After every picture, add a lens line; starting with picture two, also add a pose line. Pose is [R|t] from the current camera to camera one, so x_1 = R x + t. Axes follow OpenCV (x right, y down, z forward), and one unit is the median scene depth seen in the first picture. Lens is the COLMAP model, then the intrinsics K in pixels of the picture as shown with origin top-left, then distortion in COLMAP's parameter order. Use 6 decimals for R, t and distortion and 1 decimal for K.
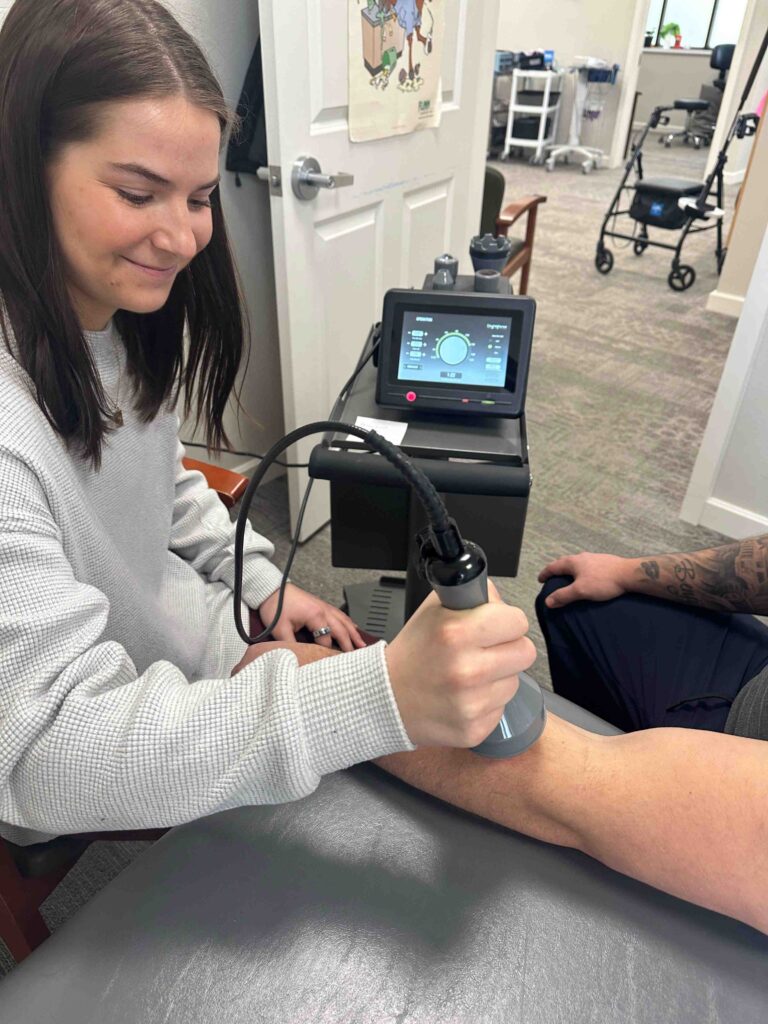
lens RADIAL K [[627.4, 0, 384.0], [0, 627.4, 512.0], [0, 0, 1]] dist [-0.033576, 0.000773]
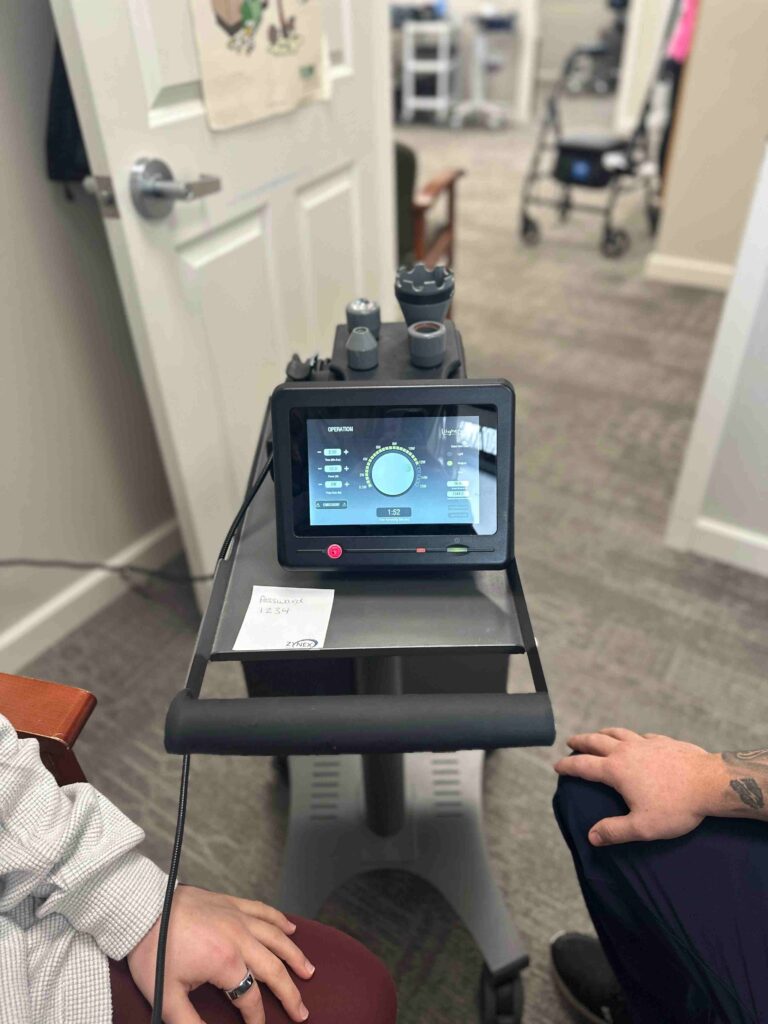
lens RADIAL K [[636.9, 0, 384.0], [0, 636.9, 512.0], [0, 0, 1]] dist [0.004073, -0.029153]
pose [[0.988462, -0.122294, 0.089368, 0.023561], [0.119567, 0.992199, 0.035279, -0.142169], [-0.092985, -0.024186, 0.995374, 0.210241]]
